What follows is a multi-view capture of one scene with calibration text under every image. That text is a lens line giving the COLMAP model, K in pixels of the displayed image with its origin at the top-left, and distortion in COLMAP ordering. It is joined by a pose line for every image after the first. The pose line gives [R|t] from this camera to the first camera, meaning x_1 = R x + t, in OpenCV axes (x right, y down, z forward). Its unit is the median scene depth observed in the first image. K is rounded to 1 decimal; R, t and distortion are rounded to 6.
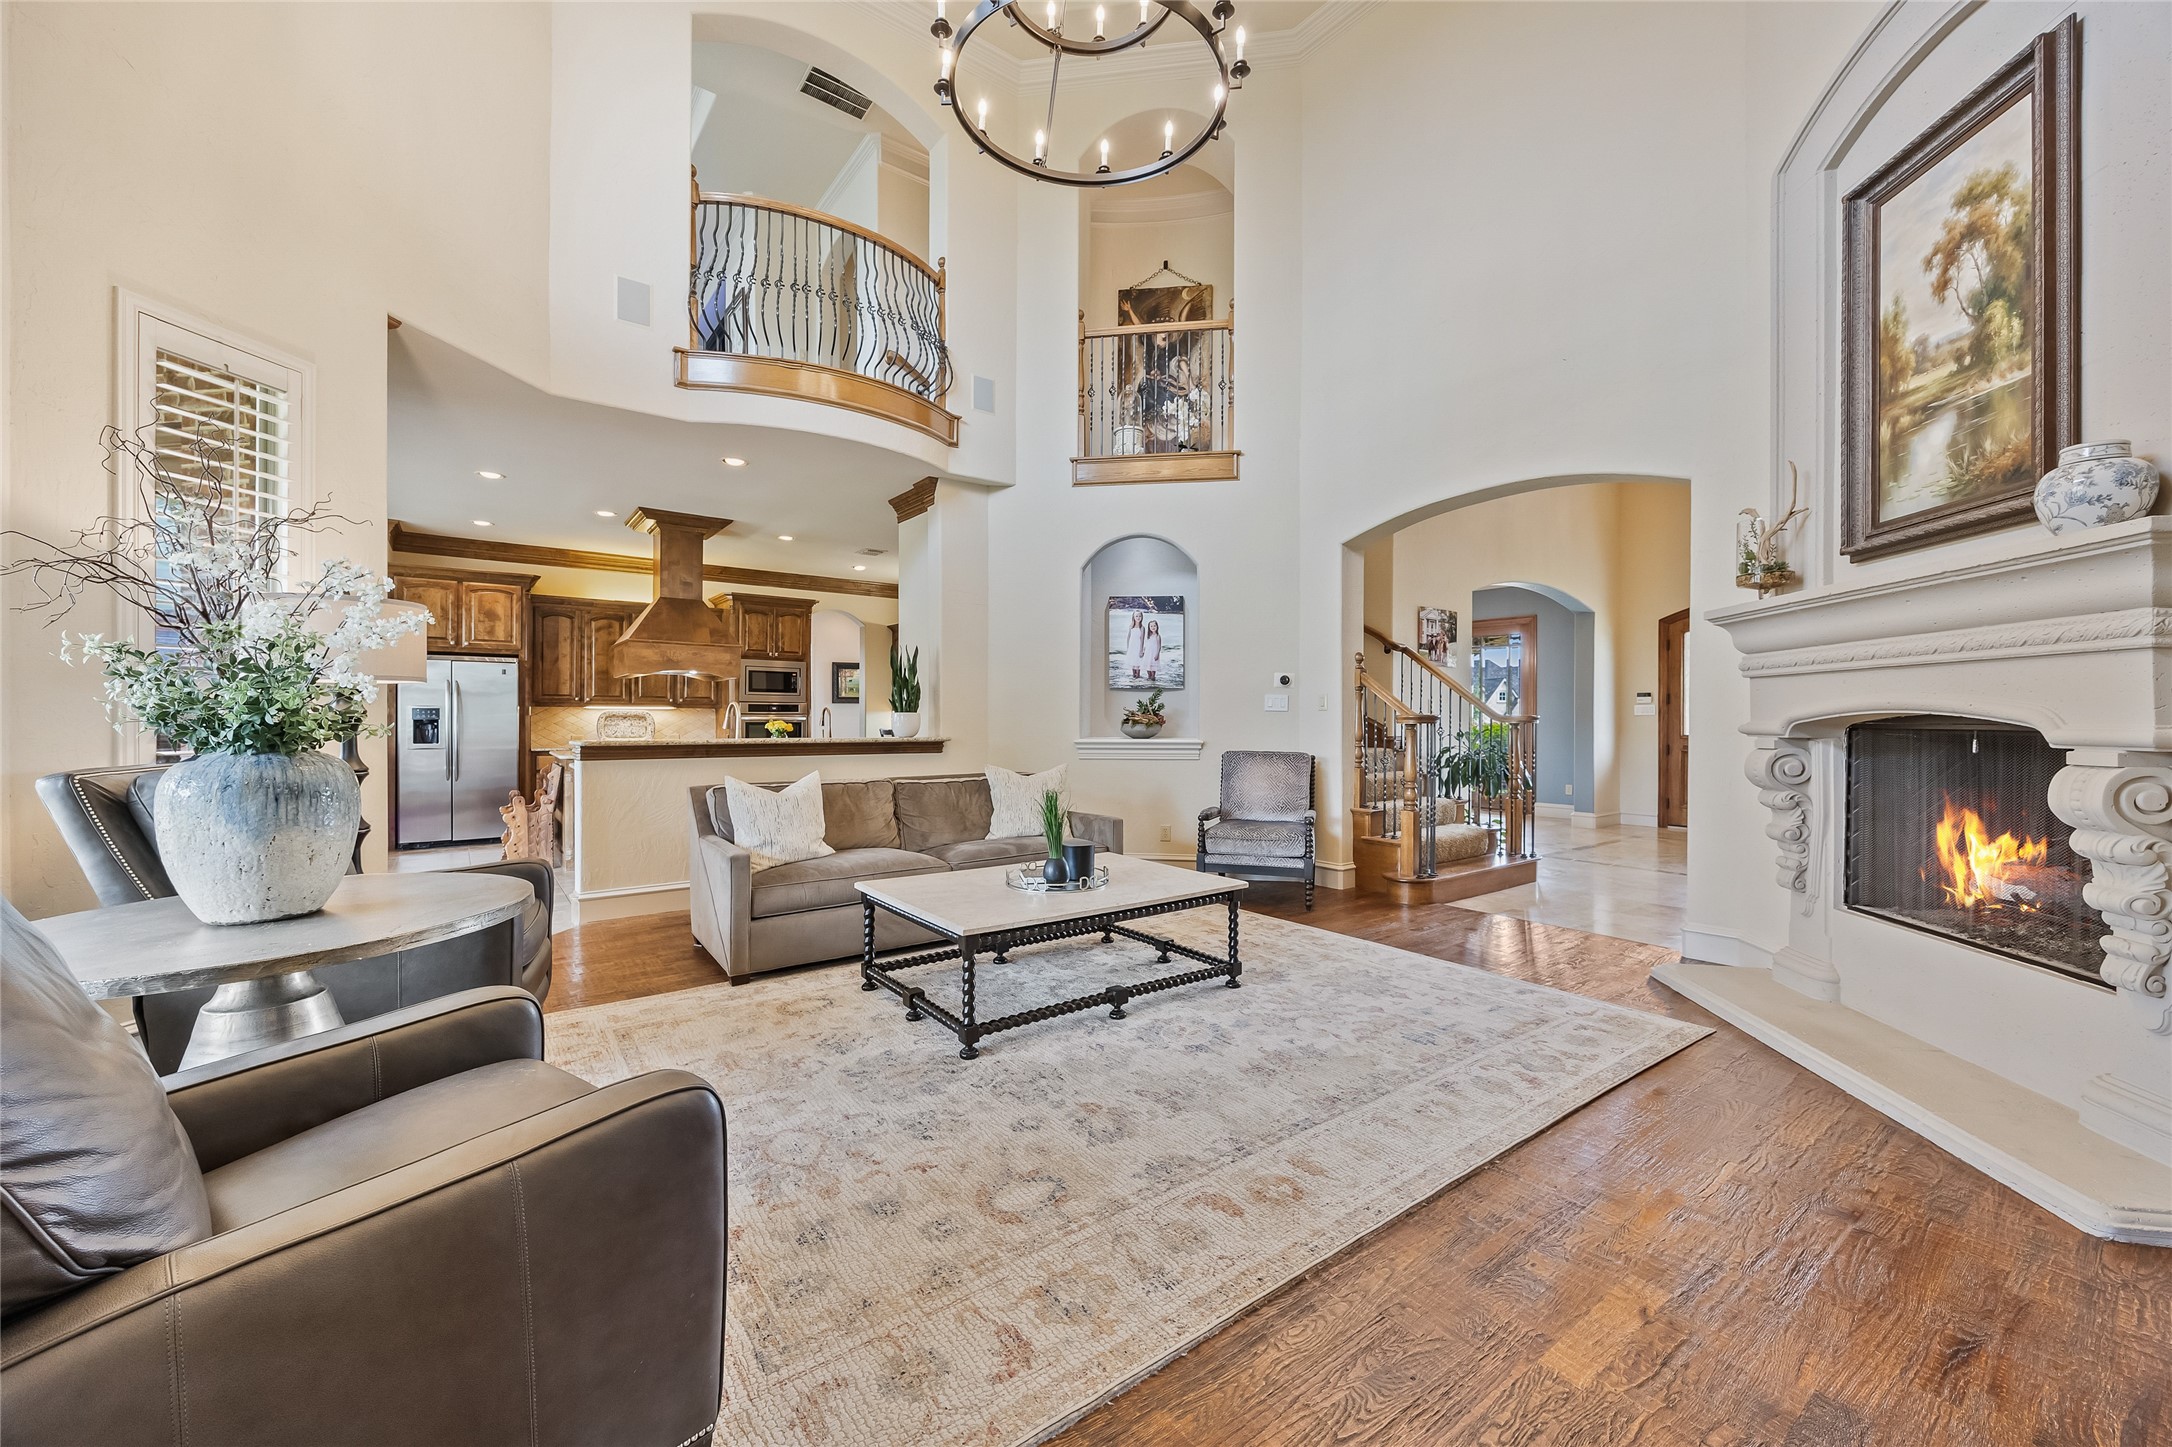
lens RADIAL K [[838.6, 0, 1092.6], [0, 838.6, 722.4], [0, 0, 1]] dist [-0.001301, 0.000121]
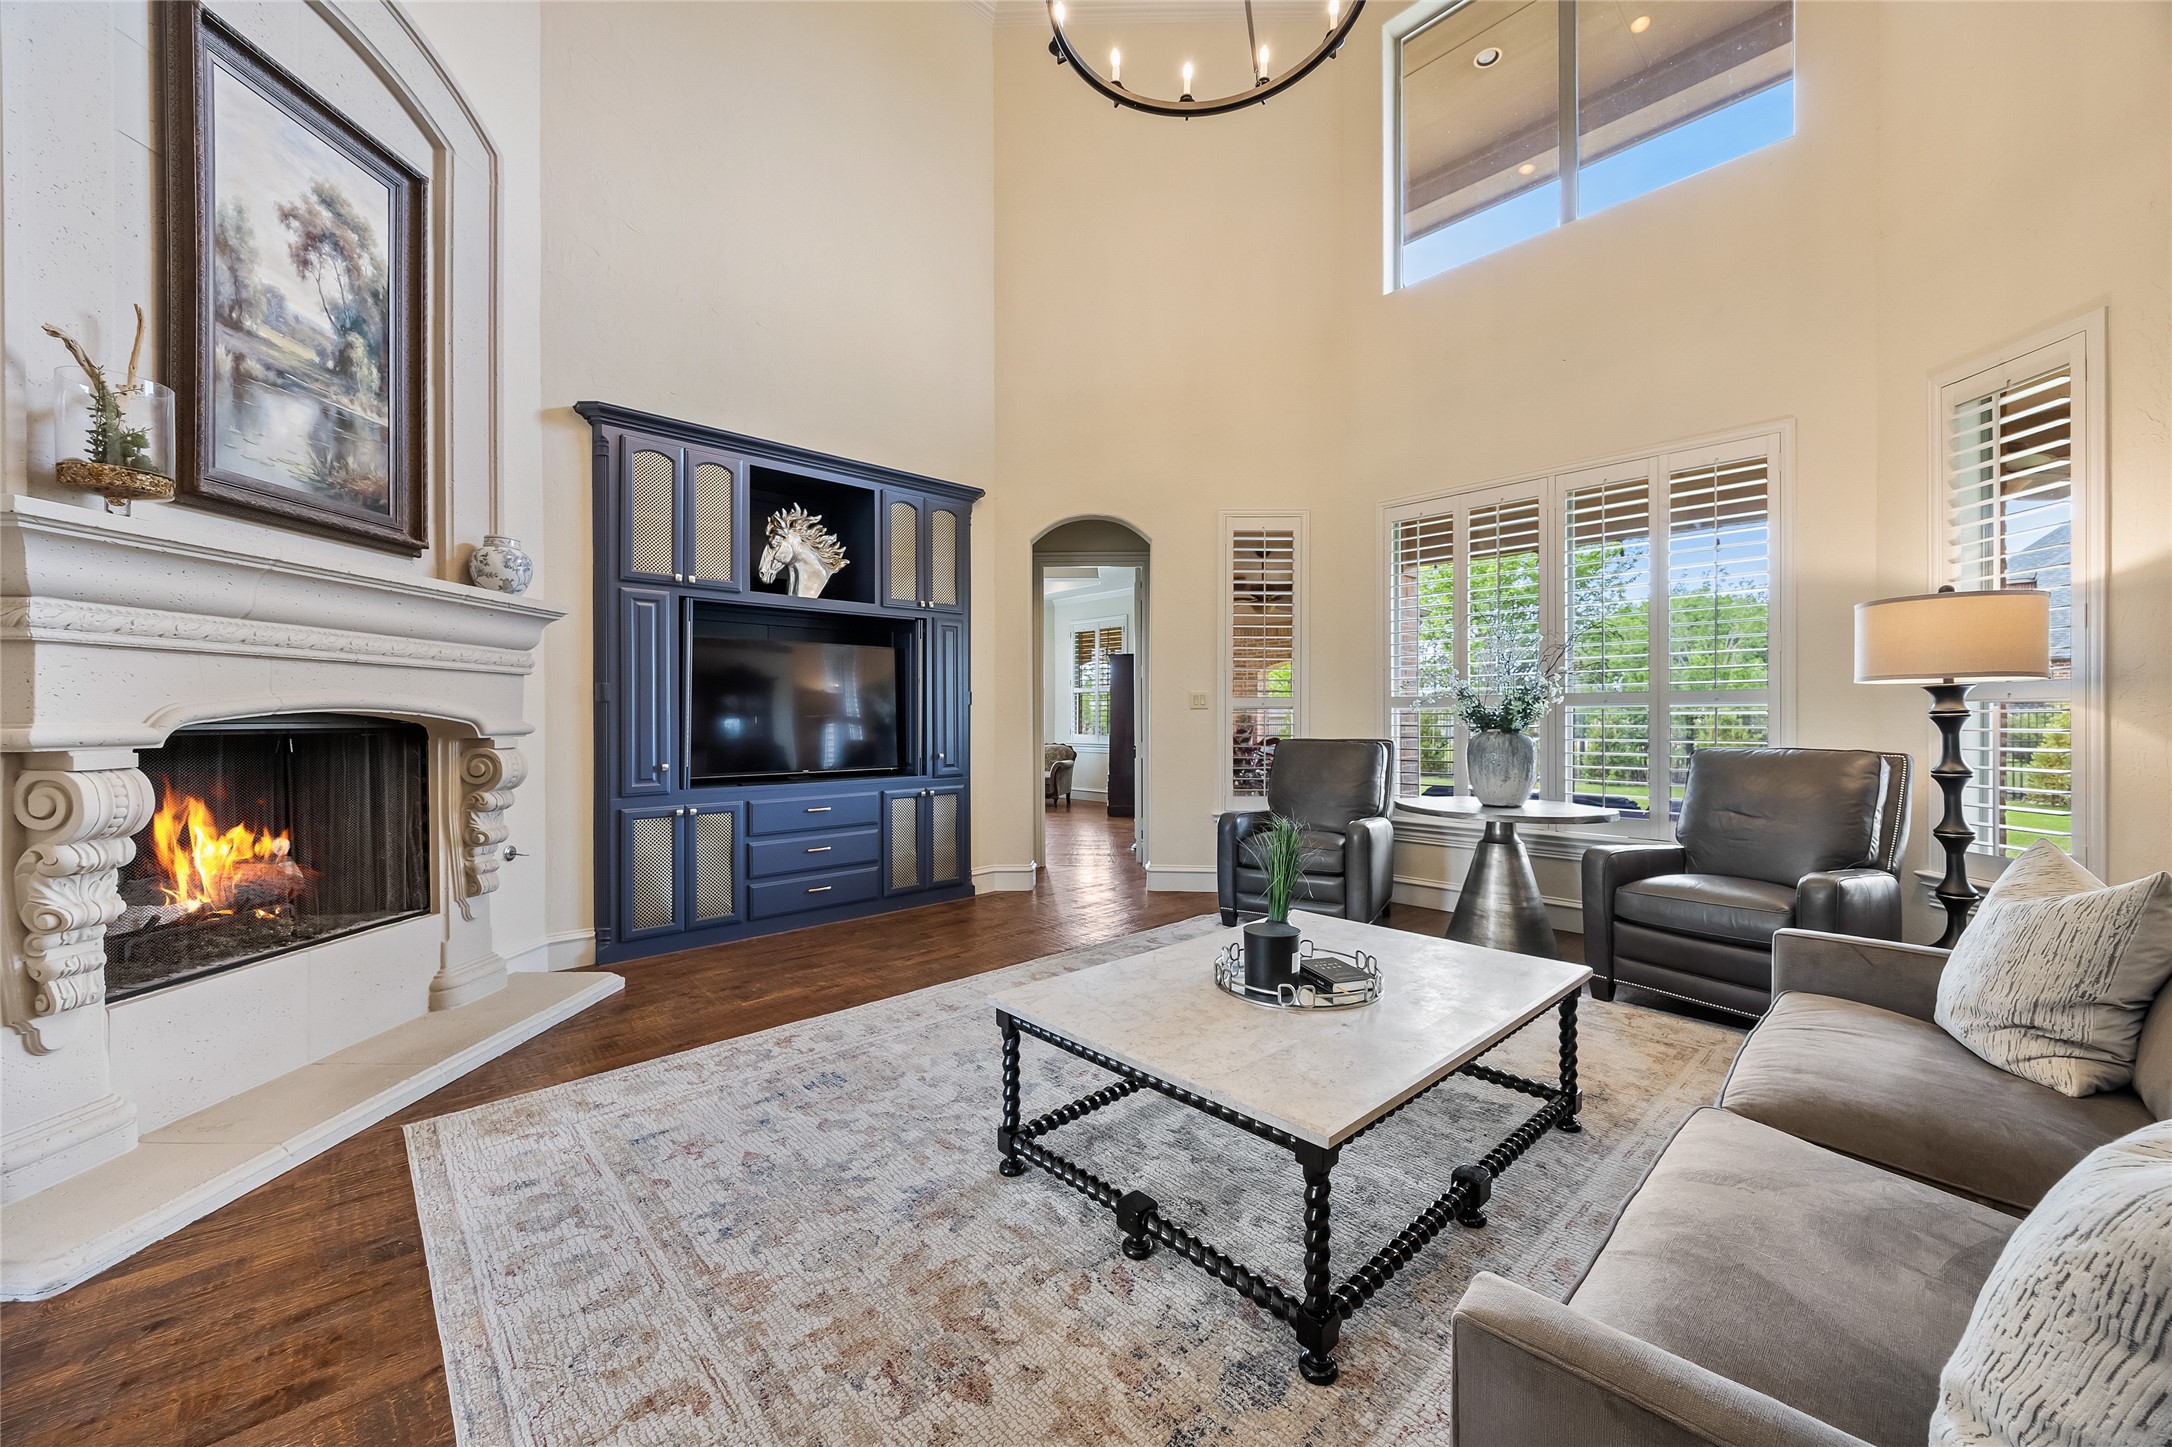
lens RADIAL K [[838.6, 0, 1094.5], [0, 838.6, 721.2], [0, 0, 1]] dist [-0.001301, 0.000121]
pose [[-0.995352, -0.000162, -0.096304, 0.224016], [-0.000741, 0.999982, 0.005977, -0.007404], [0.096301, 0.006021, -0.995334, 2.115506]]
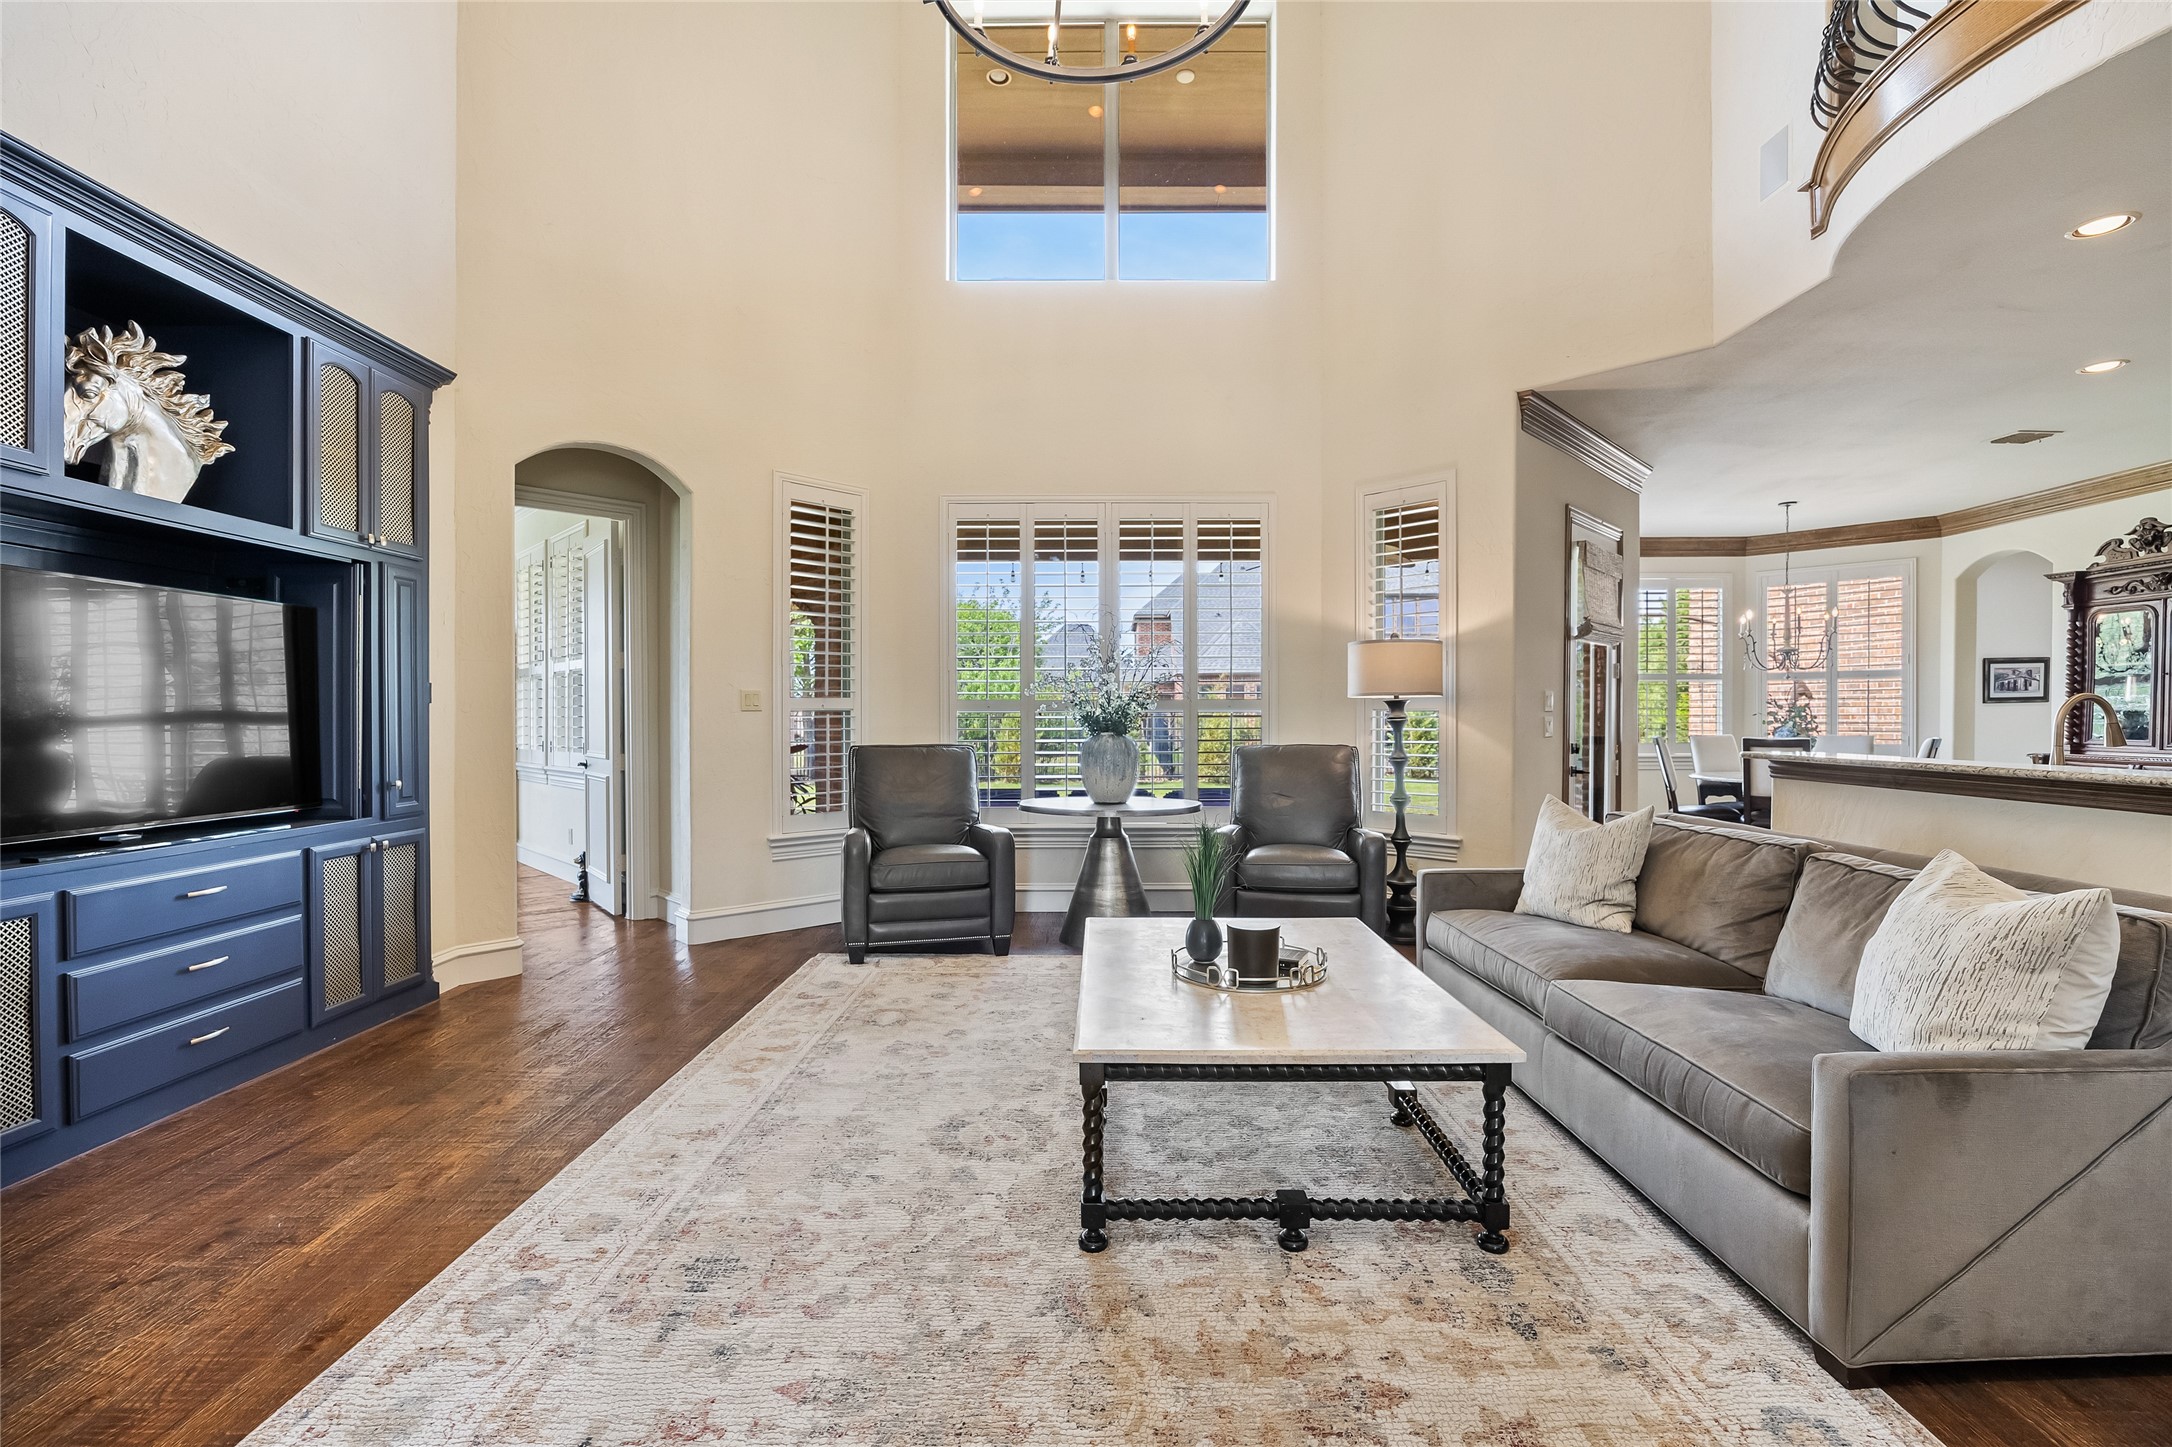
lens RADIAL K [[952.1, 0, 1099.3], [0, 952.1, 724.6], [0, 0, 1]] dist [-0.014015, -0.000233]
pose [[-0.608779, 0.005325, -0.793322, 0.834455], [-0.002306, 0.999961, 0.008482, -0.015083], [0.793336, 0.006993, -0.608743, 1.804036]]
